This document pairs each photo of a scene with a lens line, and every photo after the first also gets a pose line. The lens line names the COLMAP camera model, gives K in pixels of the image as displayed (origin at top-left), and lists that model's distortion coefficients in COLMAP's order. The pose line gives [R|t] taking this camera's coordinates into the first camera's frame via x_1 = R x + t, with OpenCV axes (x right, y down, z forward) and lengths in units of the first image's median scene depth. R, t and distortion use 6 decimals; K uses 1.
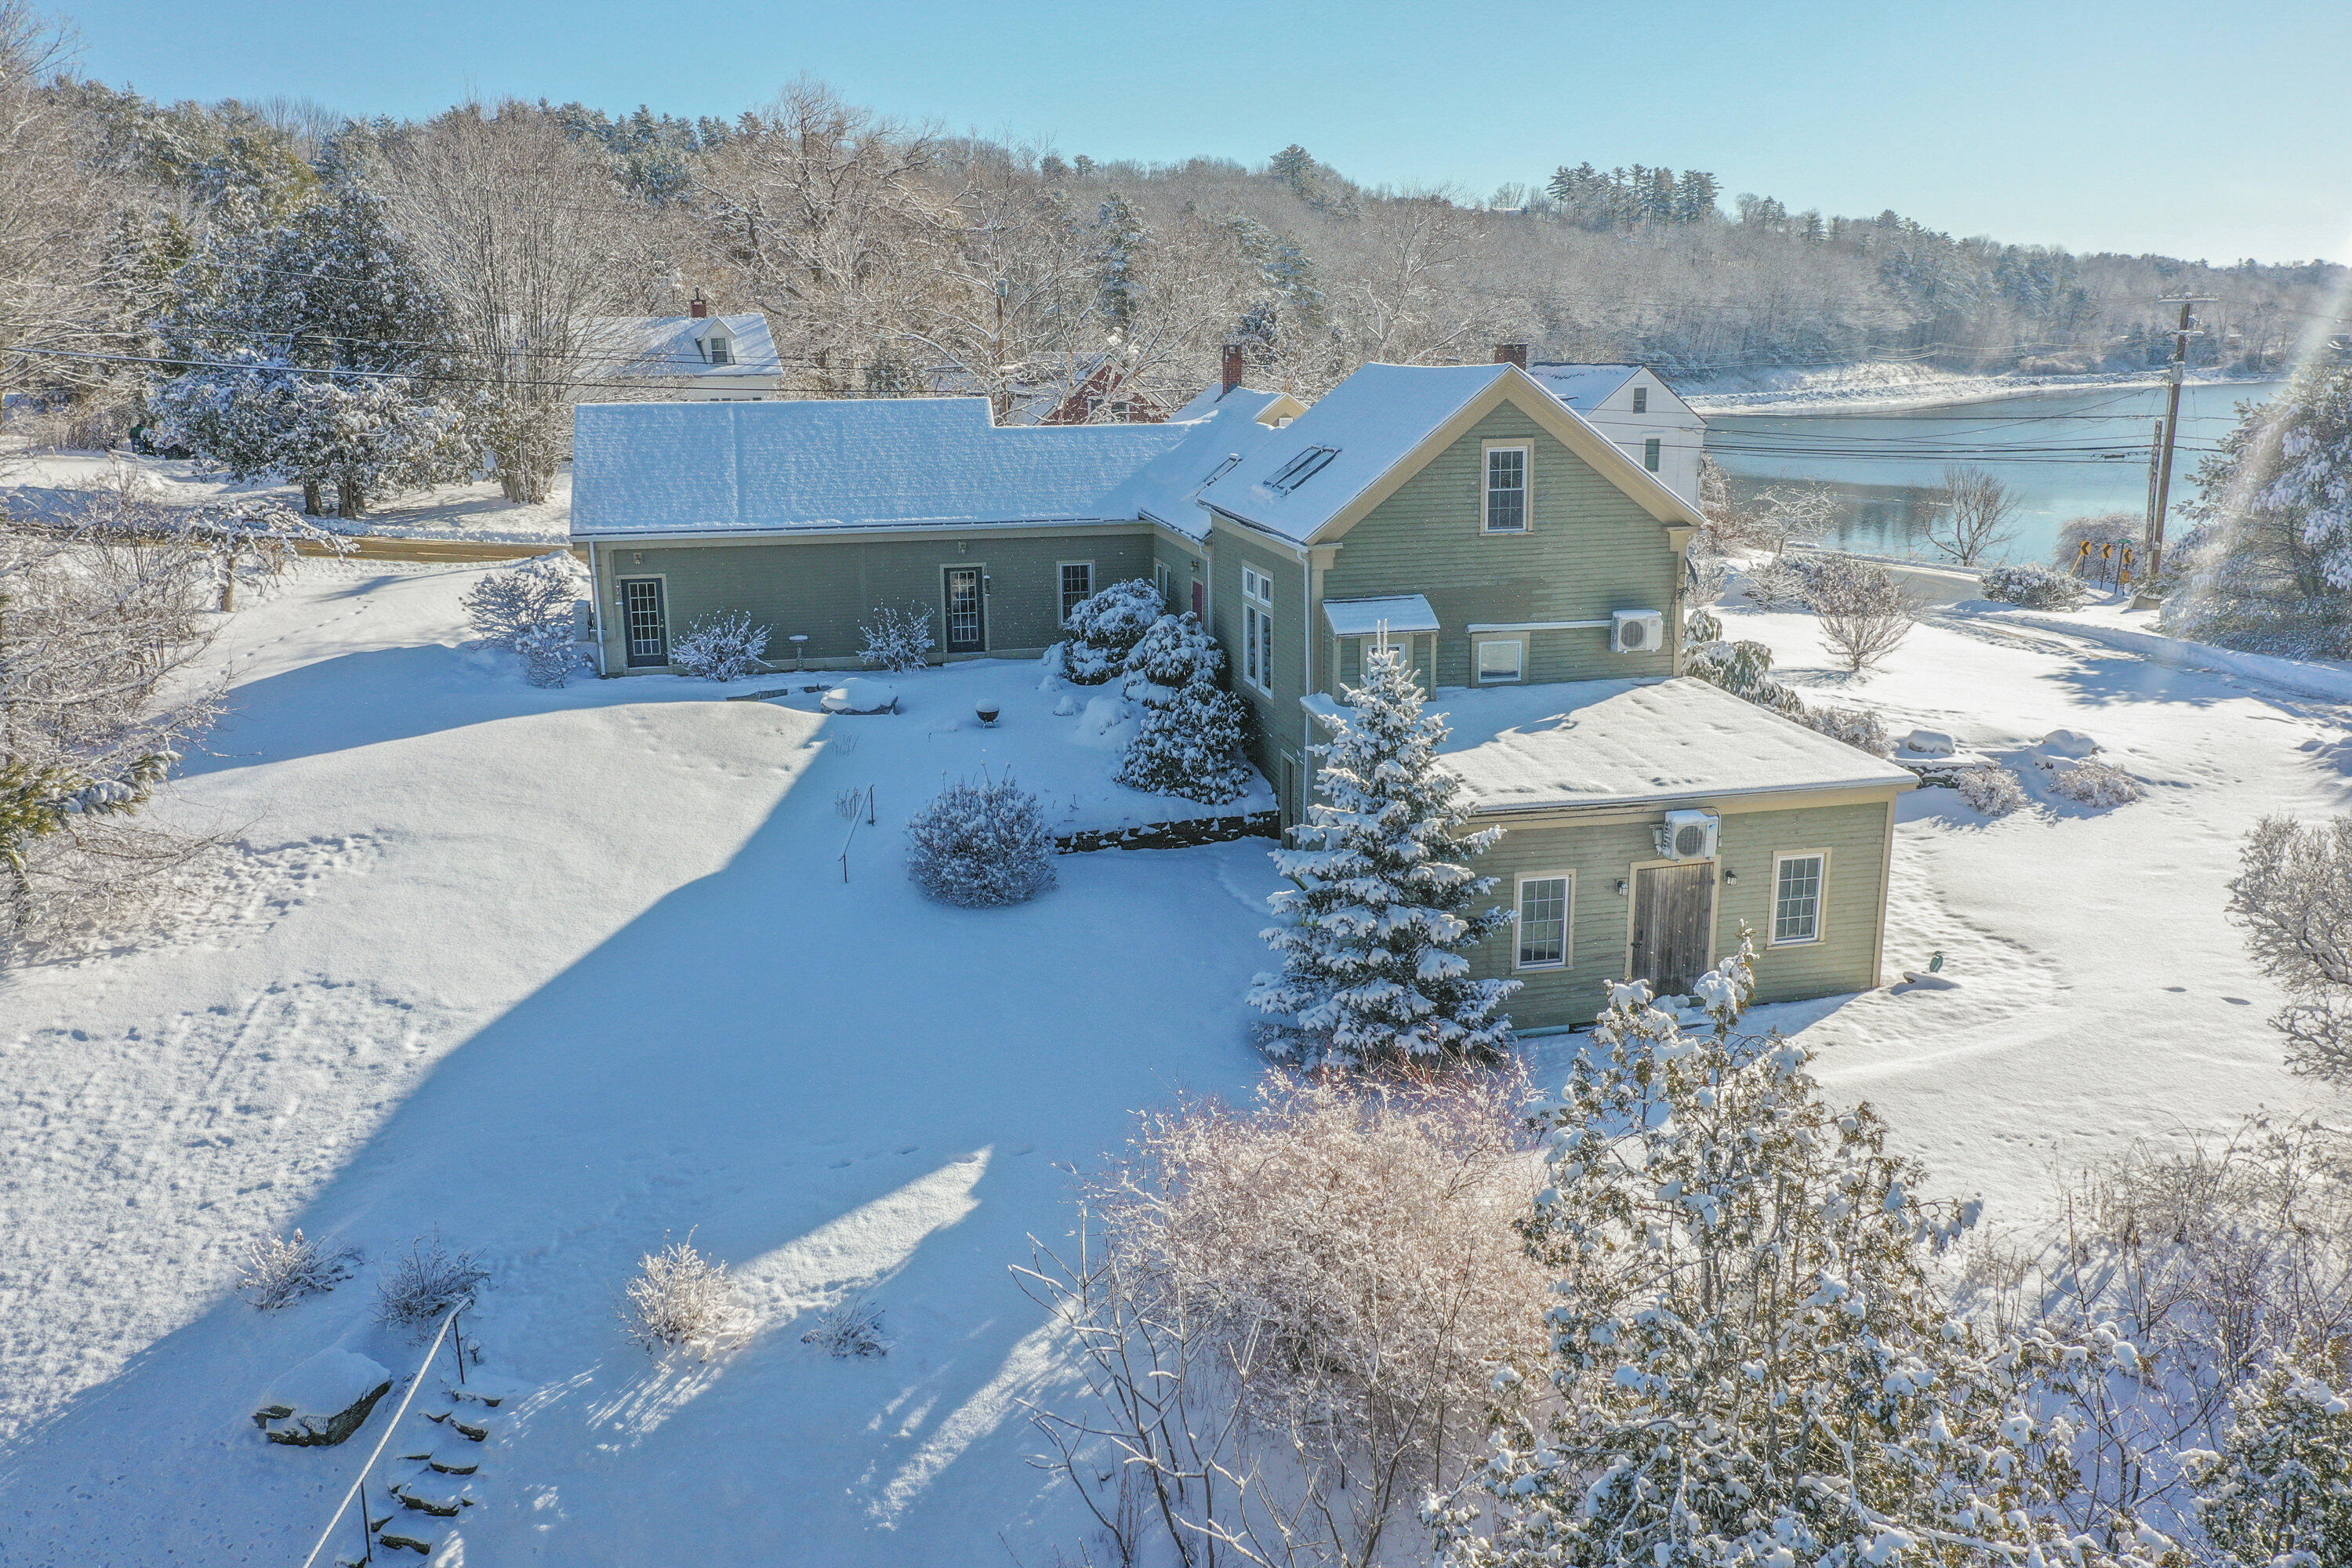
lens RADIAL K [[1859.9, 0, 1165.8], [0, 1859.9, 786.1], [0, 0, 1]] dist [-0.006369, 0.006067]
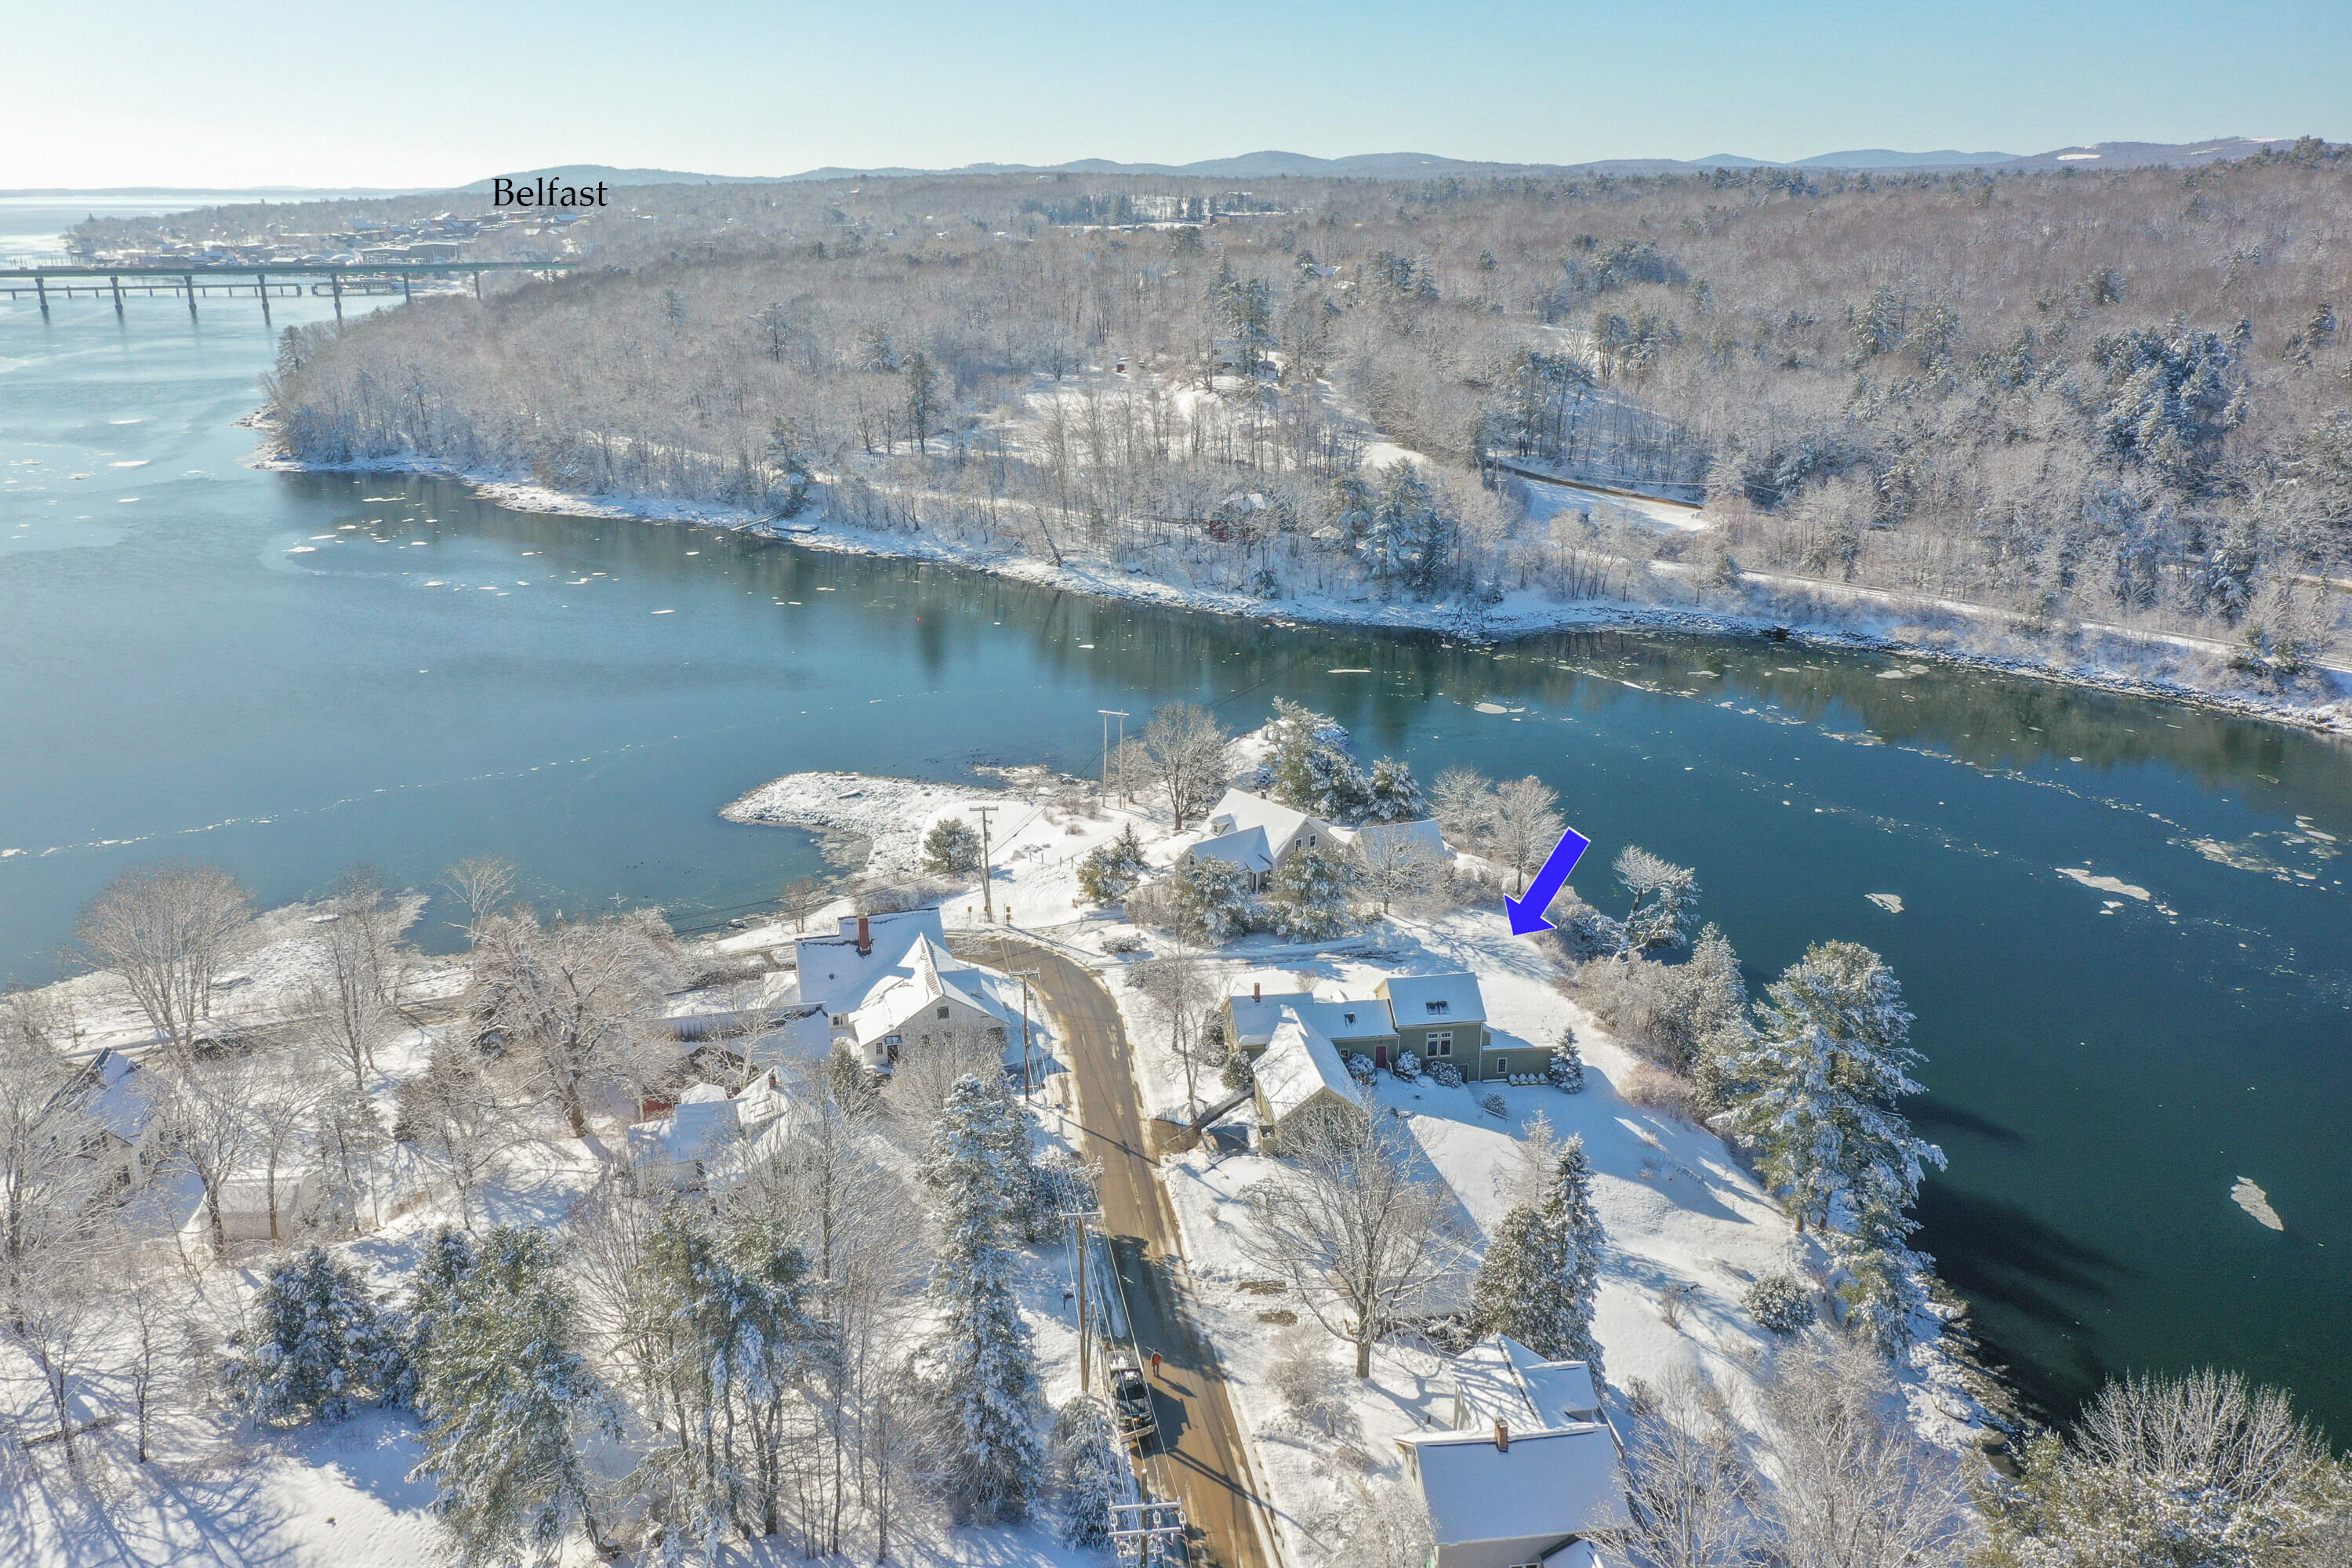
lens RADIAL K [[1859.9, 0, 1191.5], [0, 1859.9, 780.8], [0, 0, 1]] dist [-0.006369, 0.006067]
pose [[0.041918, -0.293538, 0.955028, -0.298440], [0.229533, 0.933131, 0.276733, -0.150829], [-0.972398, 0.207611, 0.106492, 0.072187]]
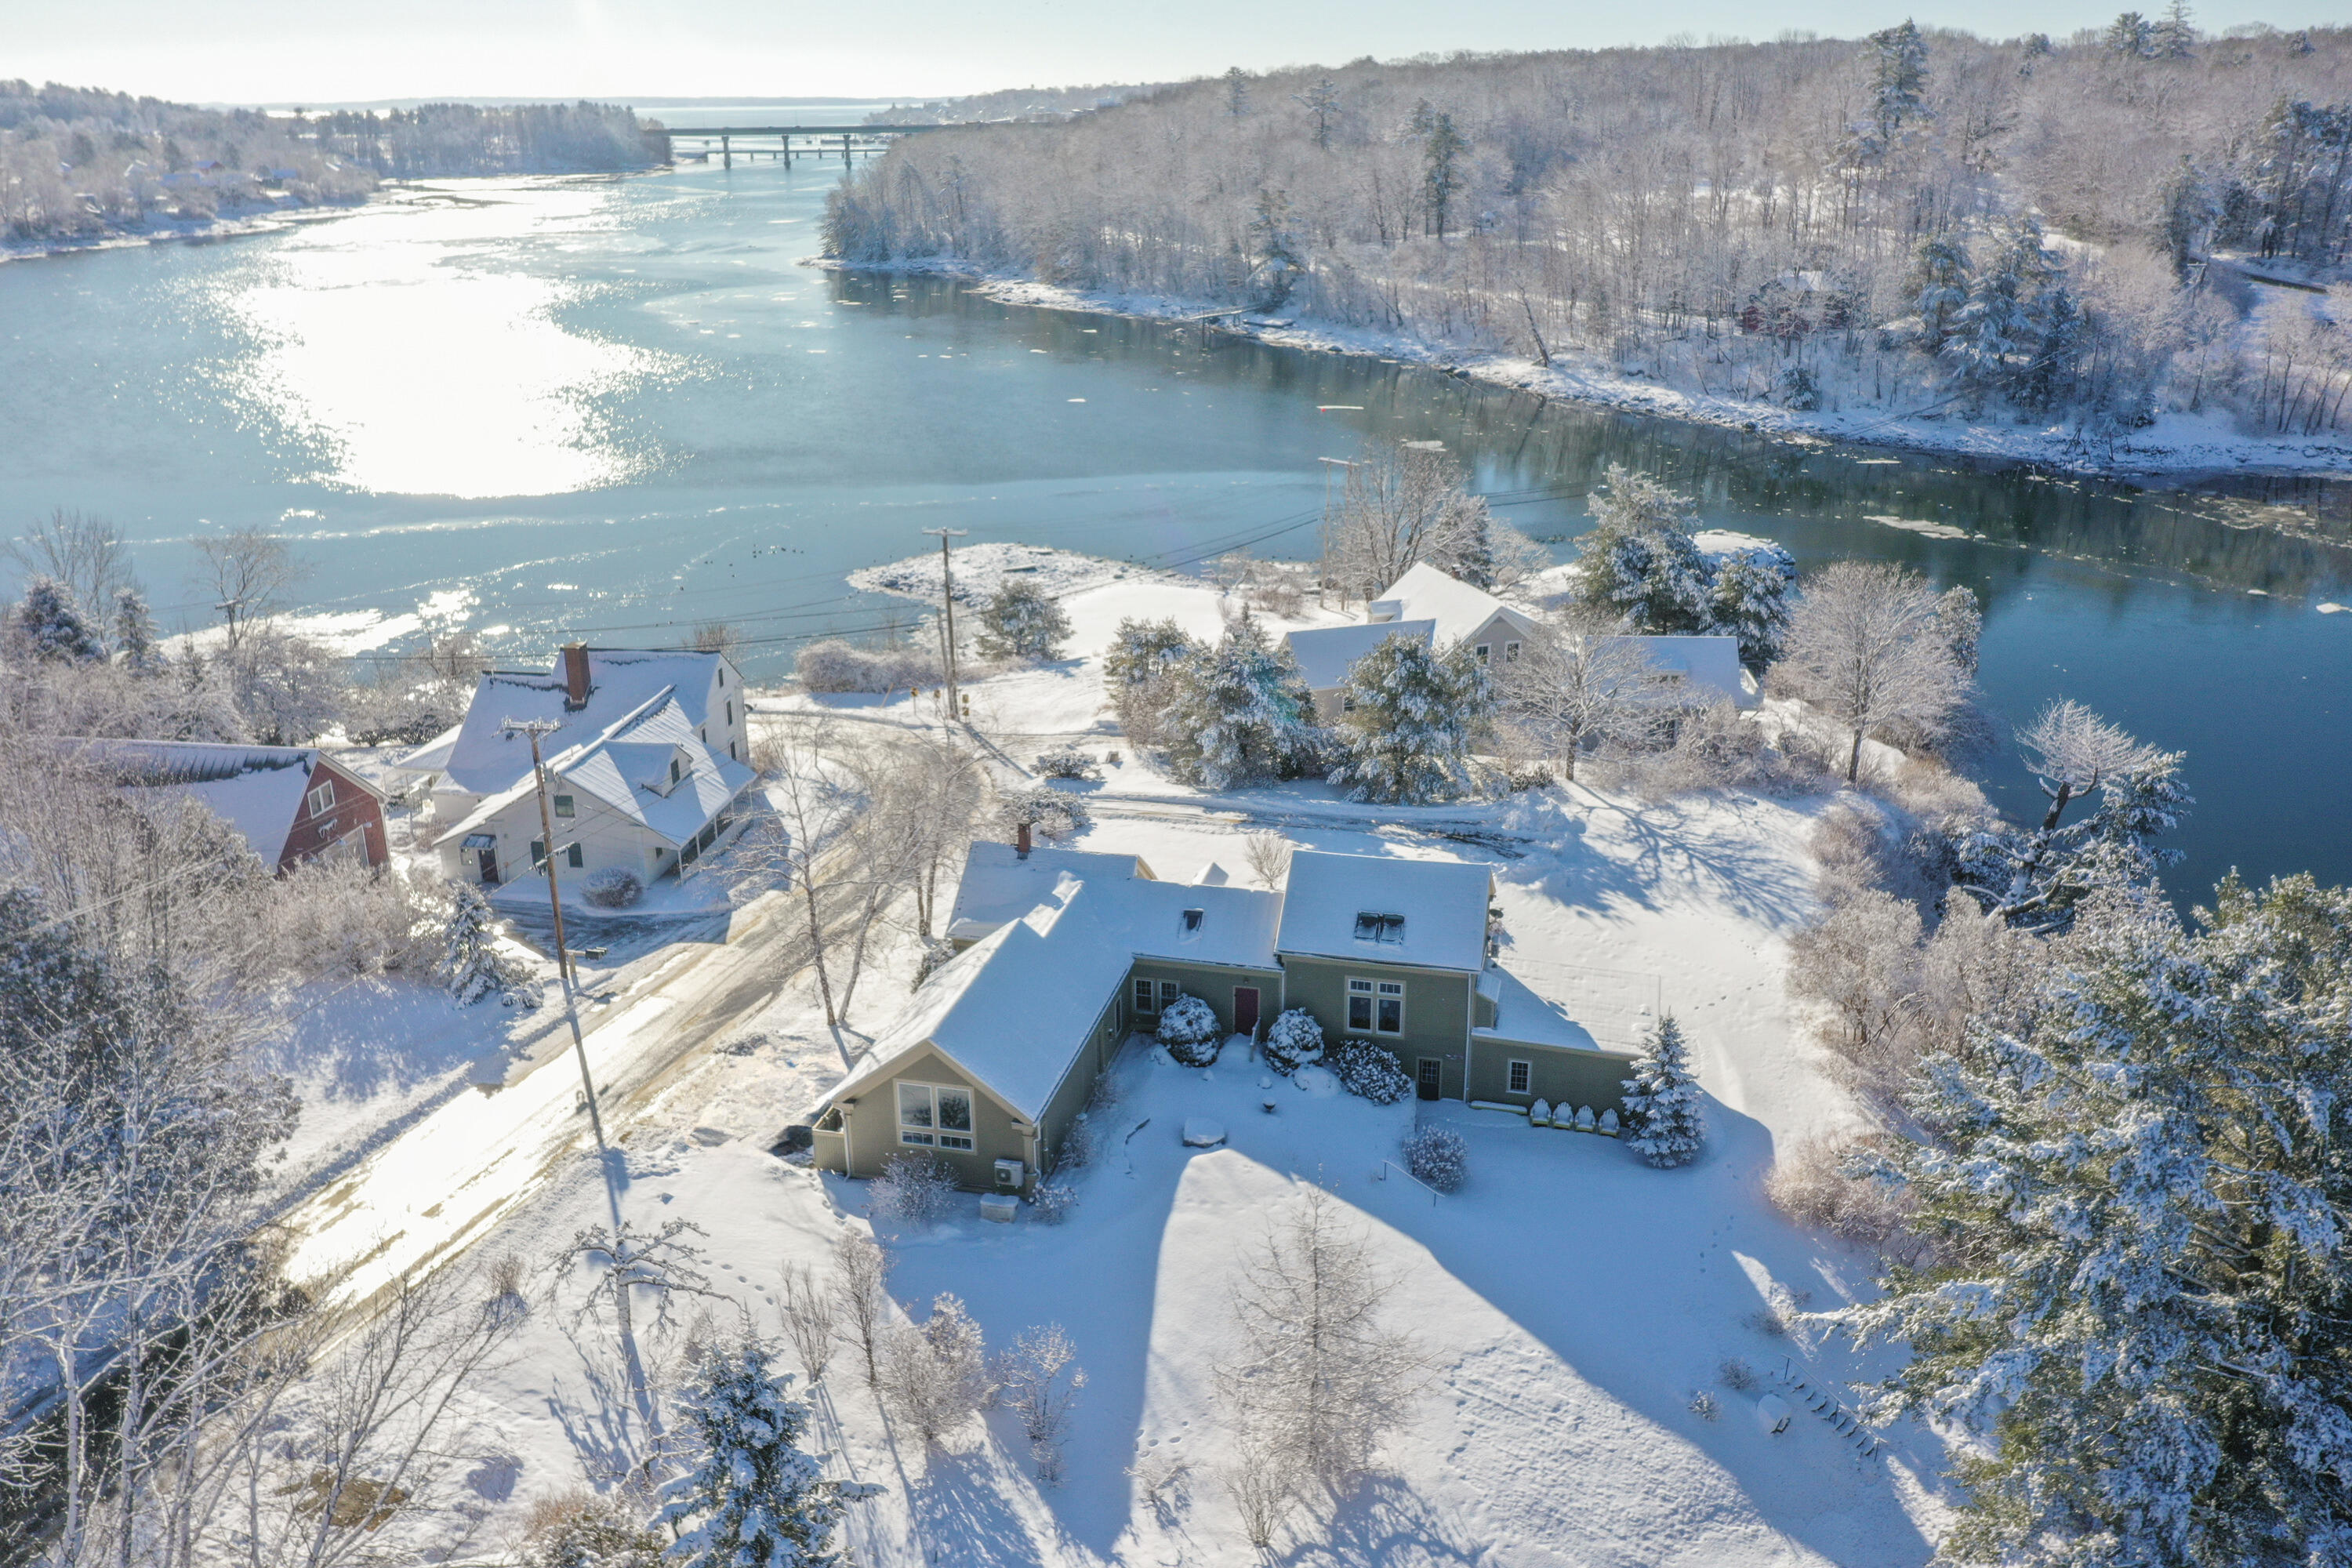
lens RADIAL K [[1859.9, 0, 1181.3], [0, 1859.9, 840.5], [0, 0, 1]] dist [-0.006369, 0.006067]
pose [[0.426603, -0.328647, 0.842616, -0.126181], [0.214373, 0.941838, 0.258814, -0.061616], [-0.878666, 0.070223, 0.472244, 0.015661]]
